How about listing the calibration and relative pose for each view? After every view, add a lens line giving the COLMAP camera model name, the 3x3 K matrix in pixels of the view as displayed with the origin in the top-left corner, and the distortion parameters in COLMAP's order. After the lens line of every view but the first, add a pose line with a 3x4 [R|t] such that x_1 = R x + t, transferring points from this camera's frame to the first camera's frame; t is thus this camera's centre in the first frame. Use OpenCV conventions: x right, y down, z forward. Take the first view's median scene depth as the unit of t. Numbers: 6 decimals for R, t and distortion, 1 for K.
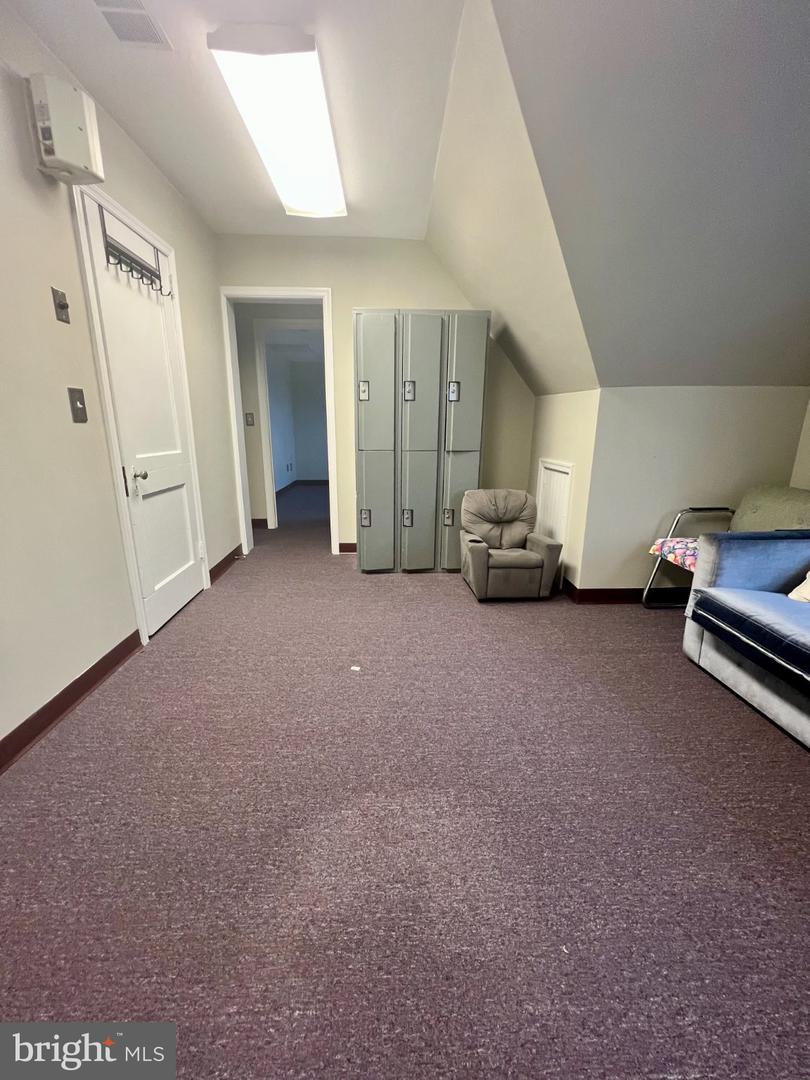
lens RADIAL K [[432.7, 0, 403.3], [0, 432.7, 540.5], [0, 0, 1]] dist [-0.000554, 0.000082]
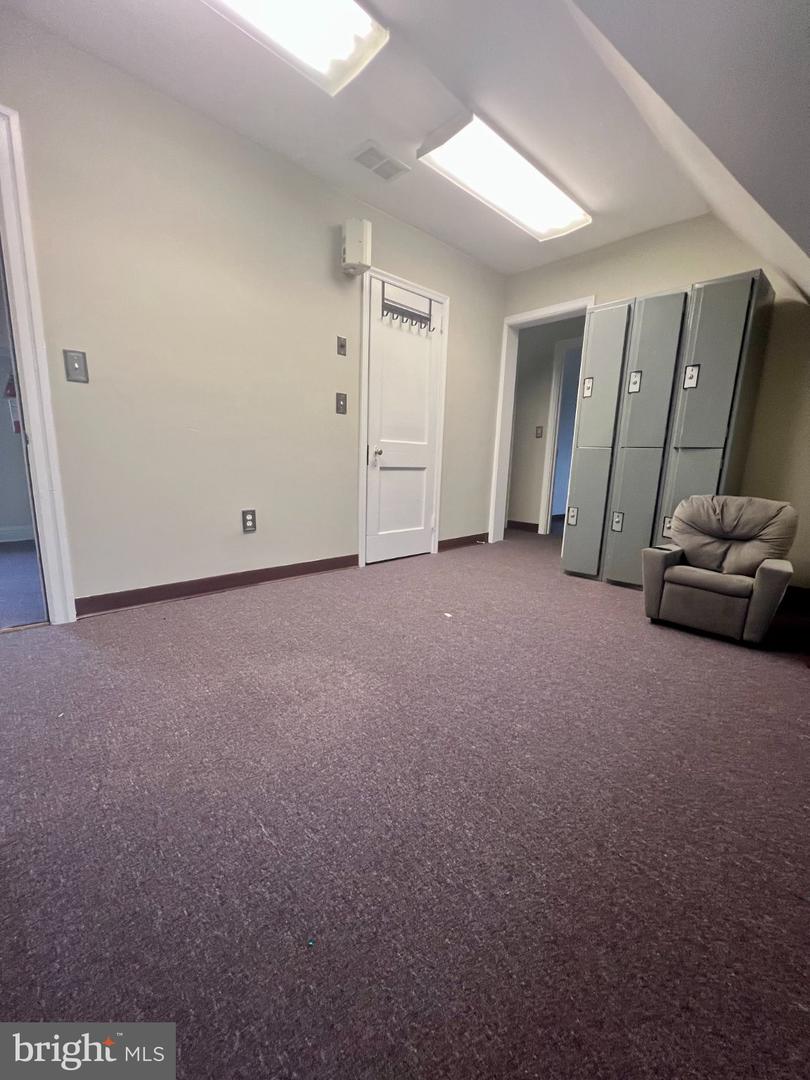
lens RADIAL K [[432.7, 0, 405.6], [0, 432.7, 542.4], [0, 0, 1]] dist [-0.000554, 0.000082]
pose [[0.651865, 0.156519, -0.742007, 0.480297], [-0.216111, 0.976236, 0.016070, 0.085561], [0.726889, 0.149881, 0.670200, 0.091244]]
